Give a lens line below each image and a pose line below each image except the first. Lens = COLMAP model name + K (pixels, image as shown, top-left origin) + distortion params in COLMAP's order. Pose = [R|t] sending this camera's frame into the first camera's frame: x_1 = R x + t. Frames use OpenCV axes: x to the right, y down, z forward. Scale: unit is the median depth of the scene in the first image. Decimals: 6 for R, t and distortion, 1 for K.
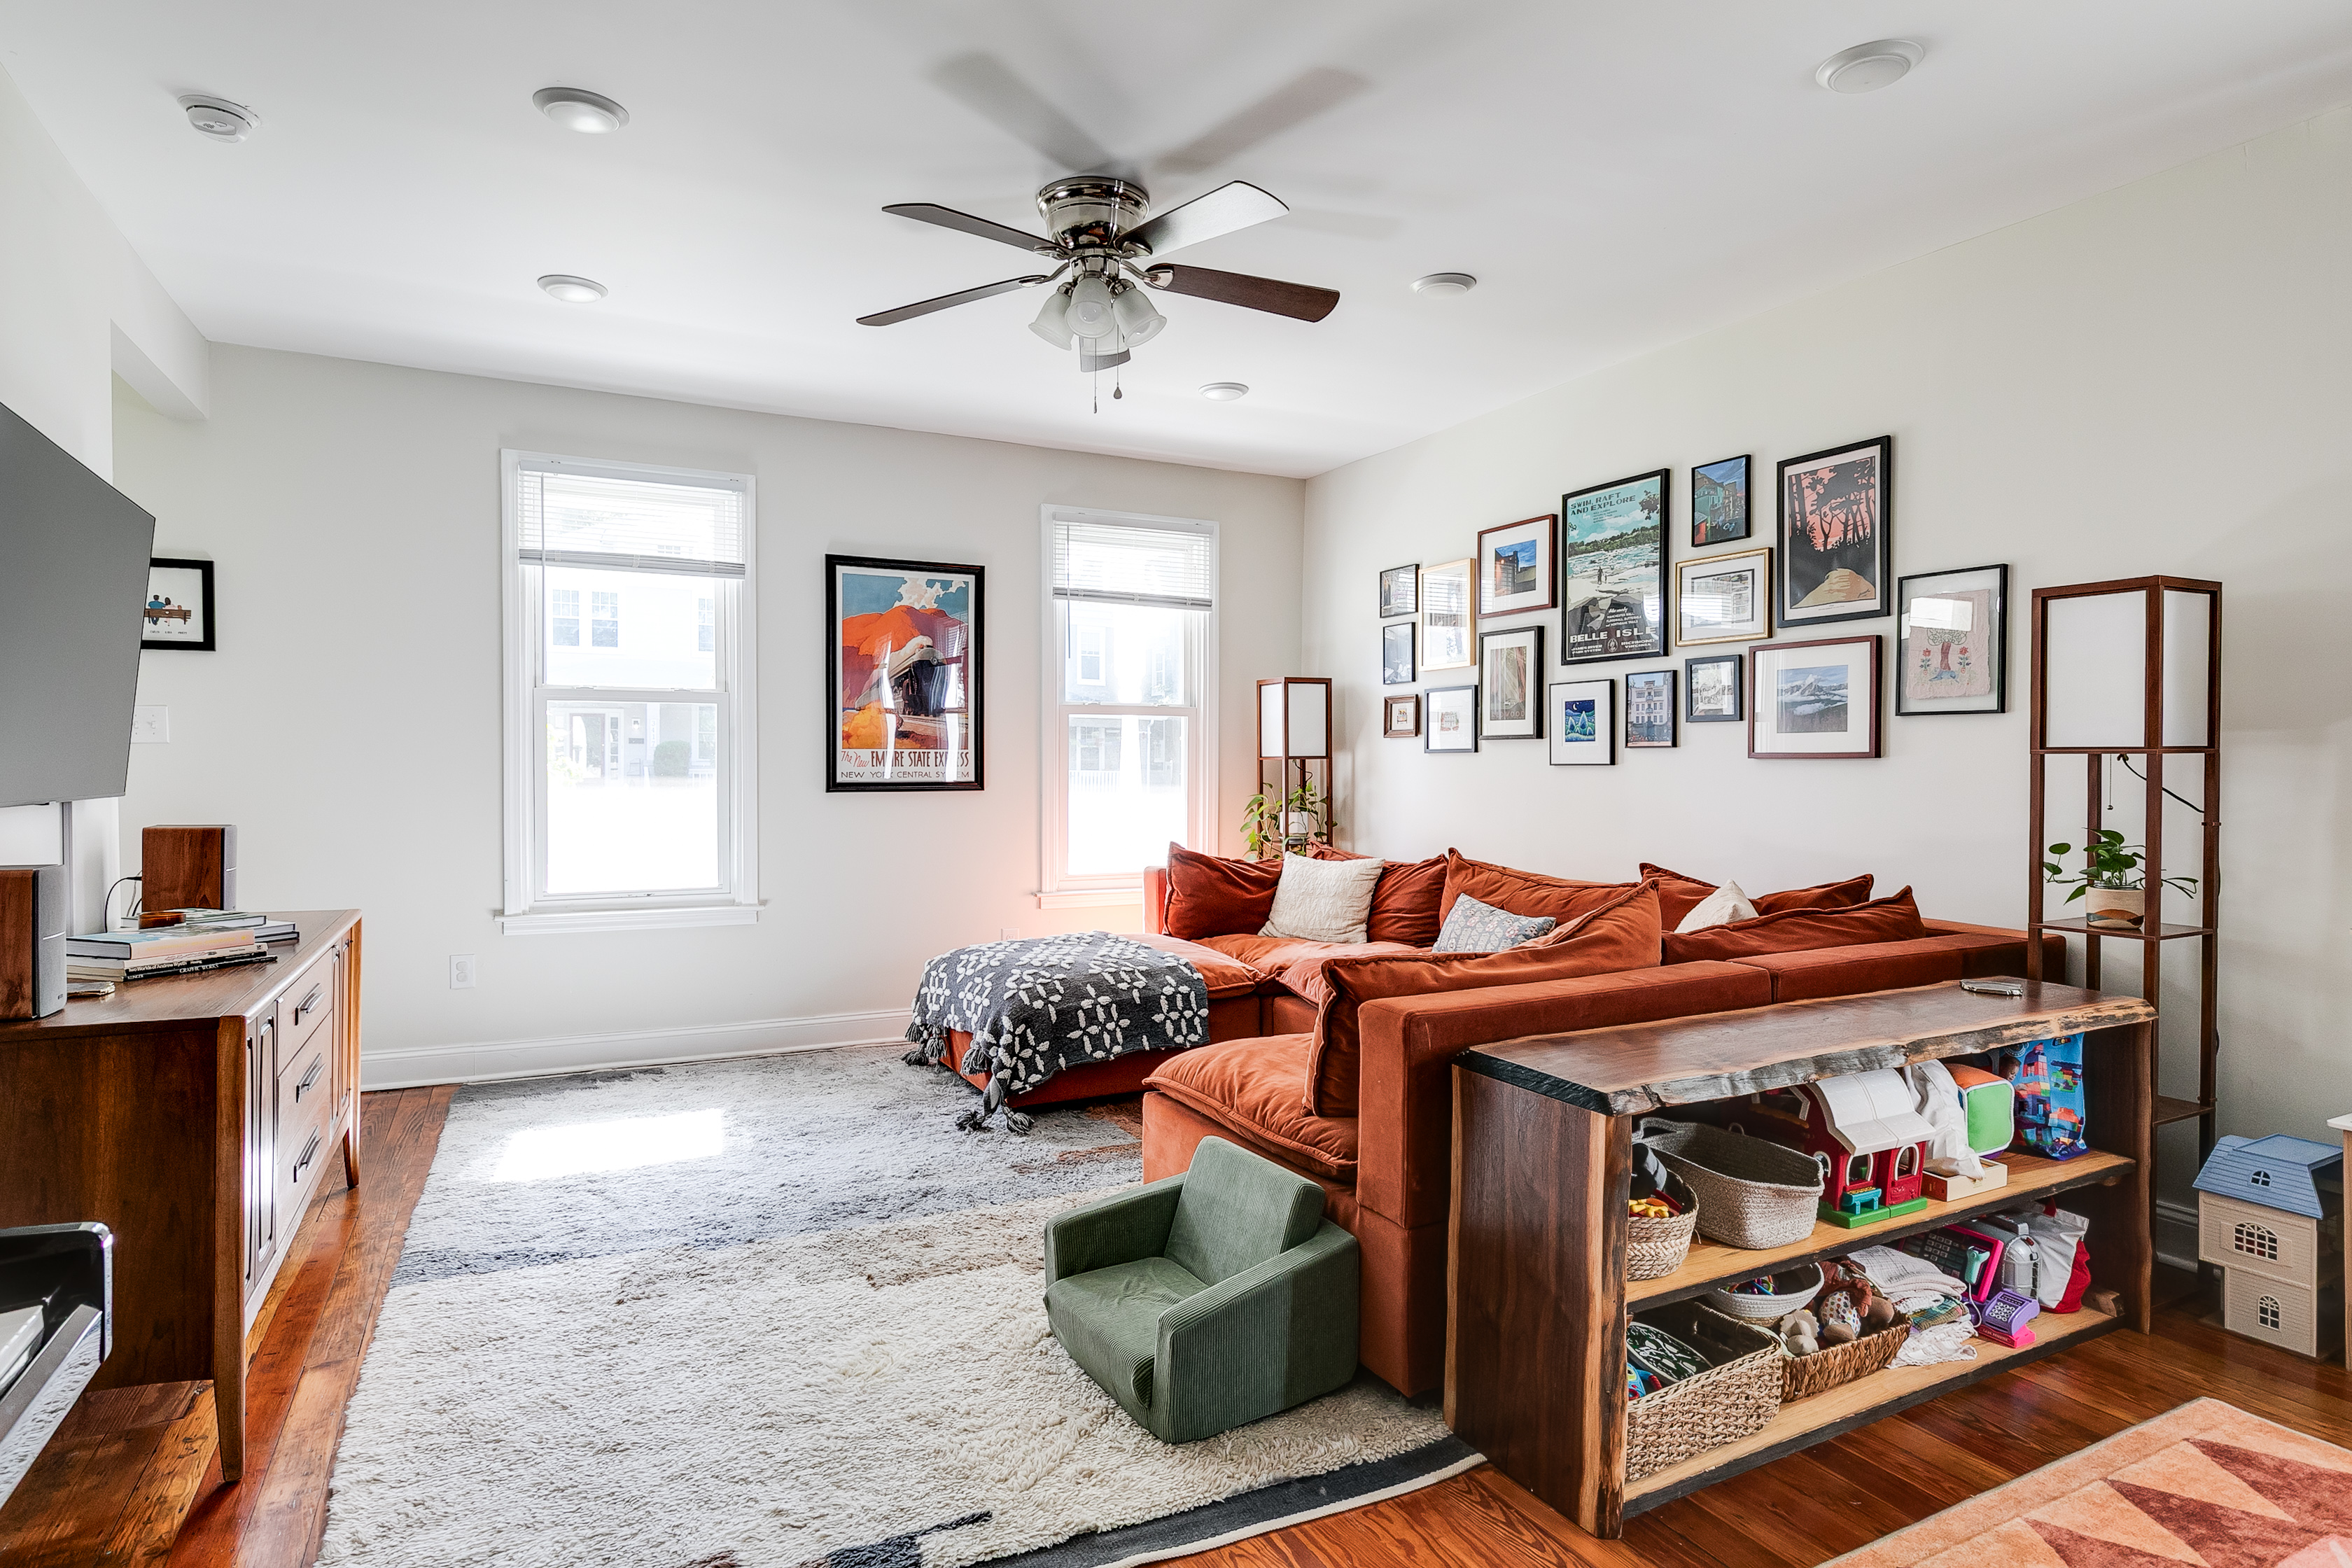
lens RADIAL K [[1314.9, 0, 1049.2], [0, 1314.9, 790.4], [0, 0, 1]] dist [0.003489, -0.001130]
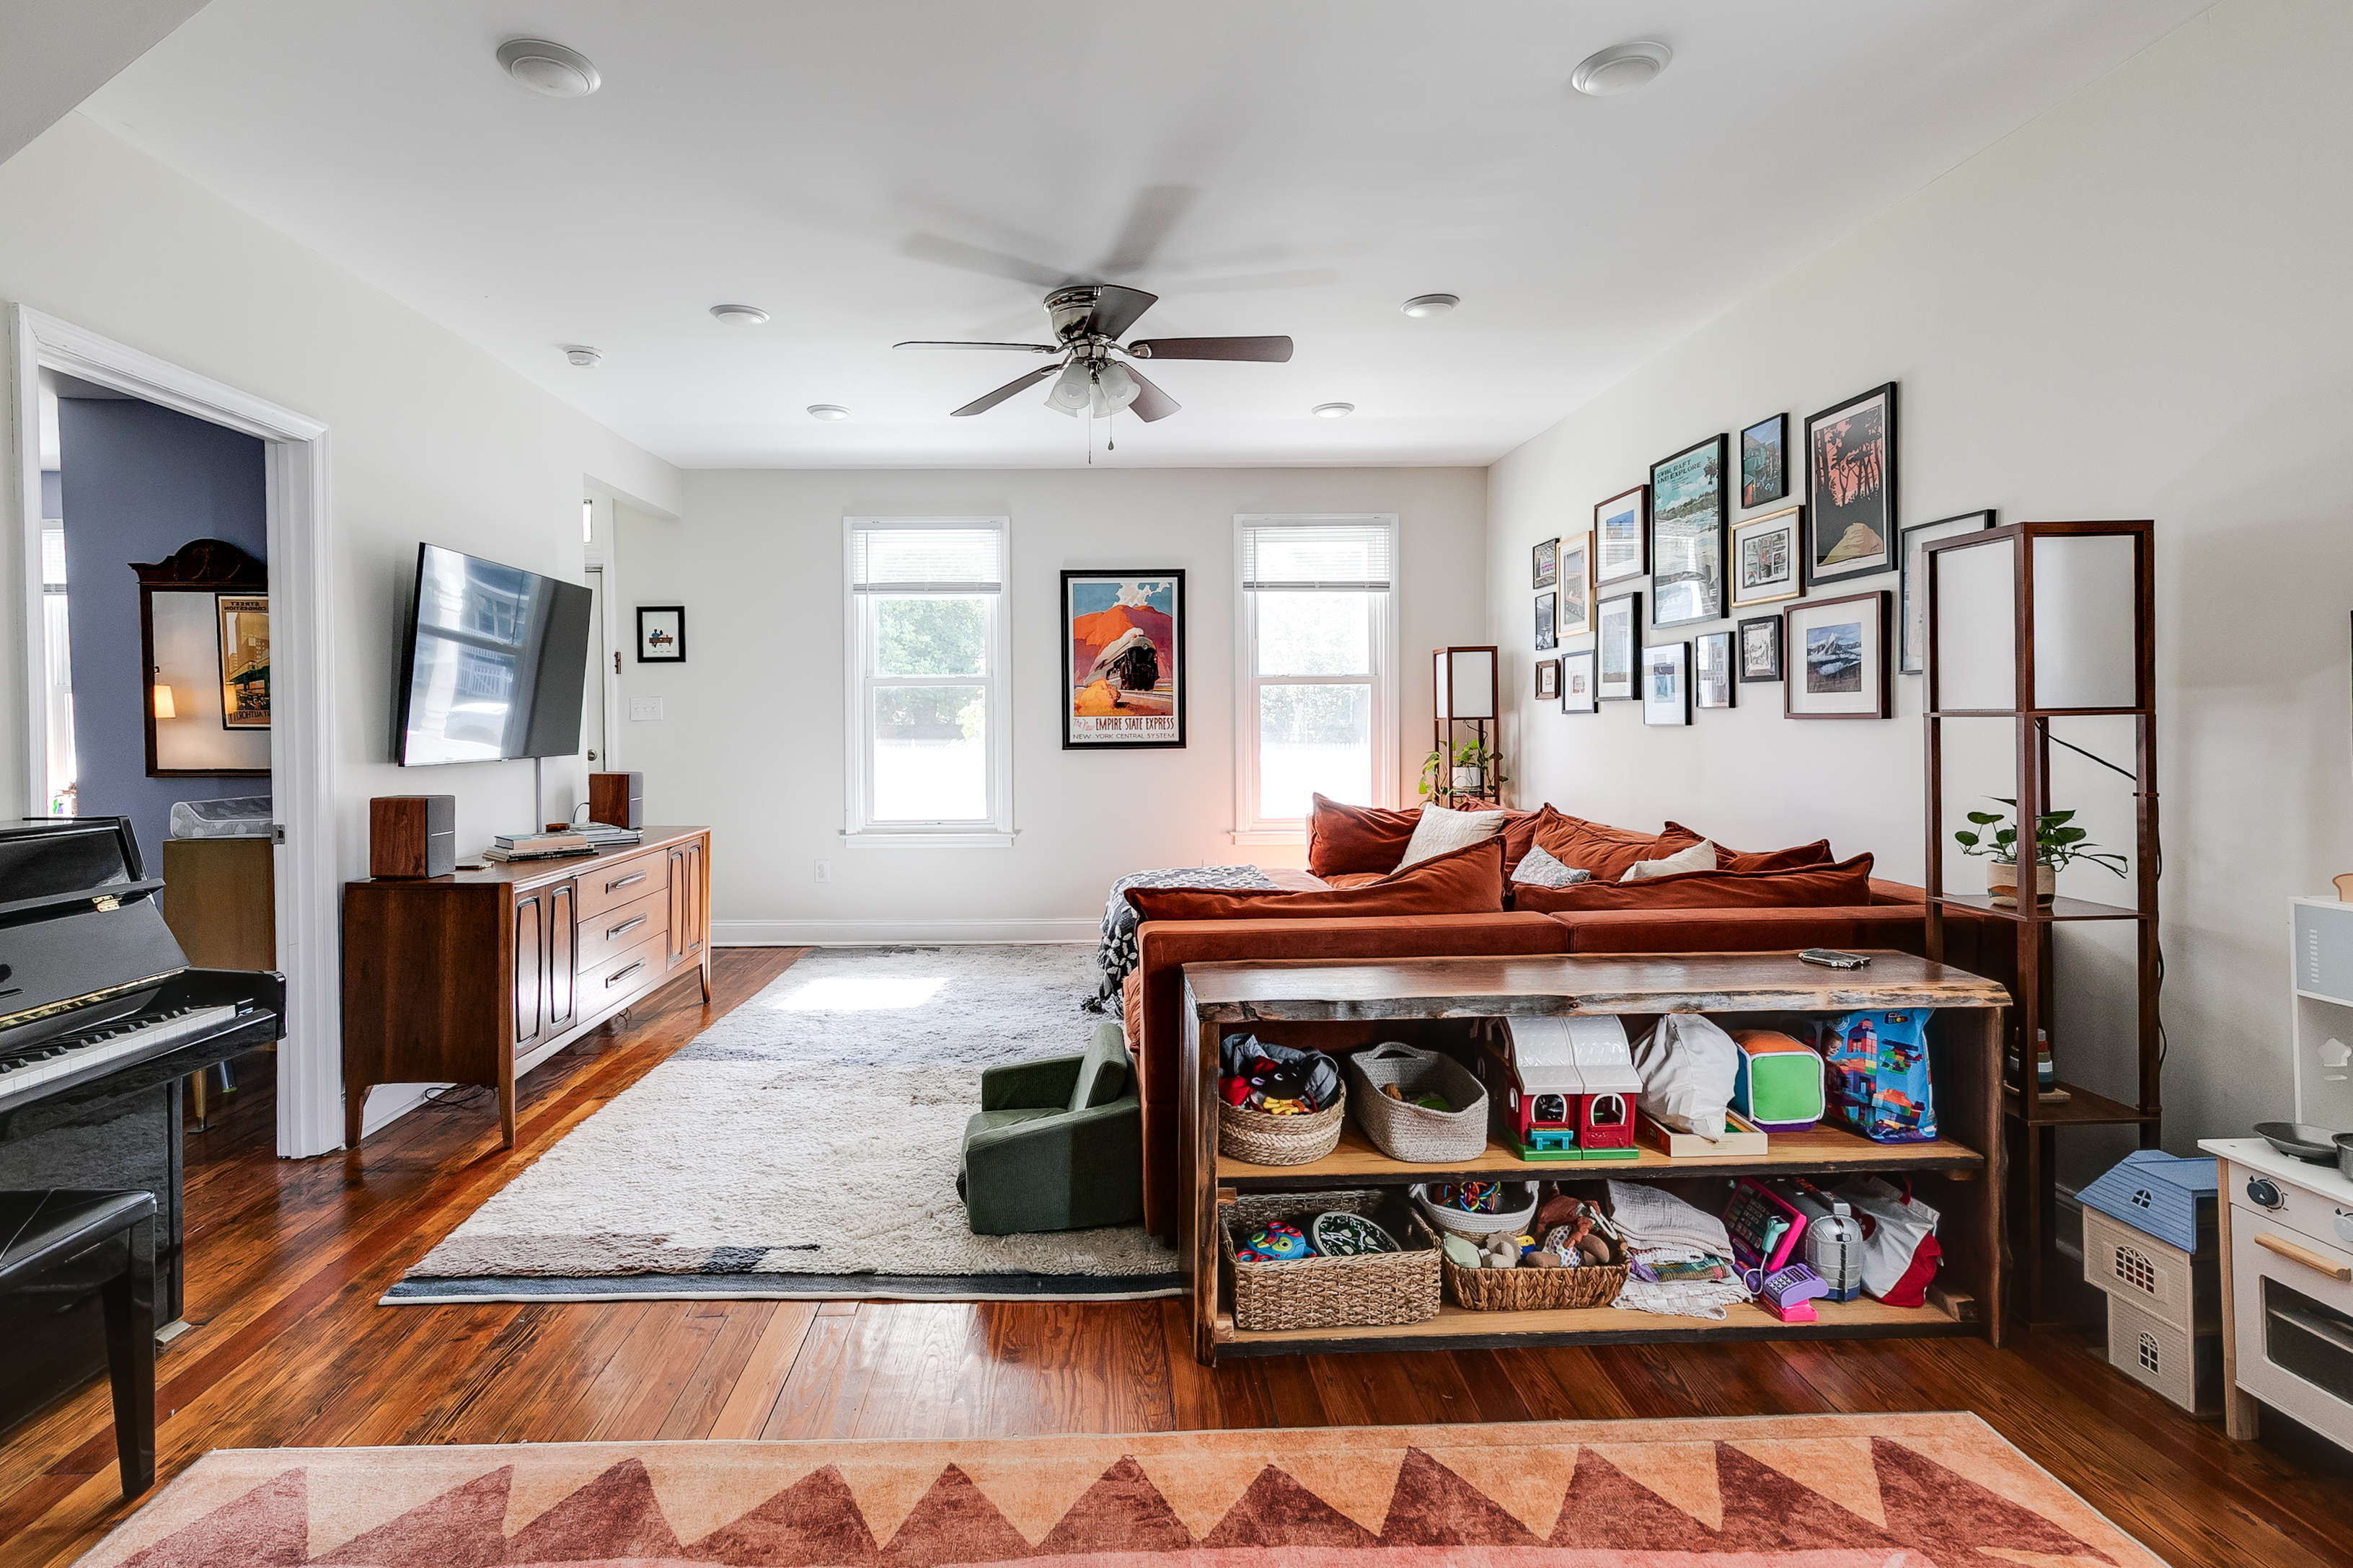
lens RADIAL K [[1076.8, 0, 988.5], [0, 1076.8, 734.7], [0, 0, 1]] dist [0.011676, -0.002770]
pose [[0.891603, -0.006526, -0.452771, 0.374358], [0.003377, 0.999964, -0.007763, -0.008314], [0.452806, 0.005393, 0.891593, 0.000610]]
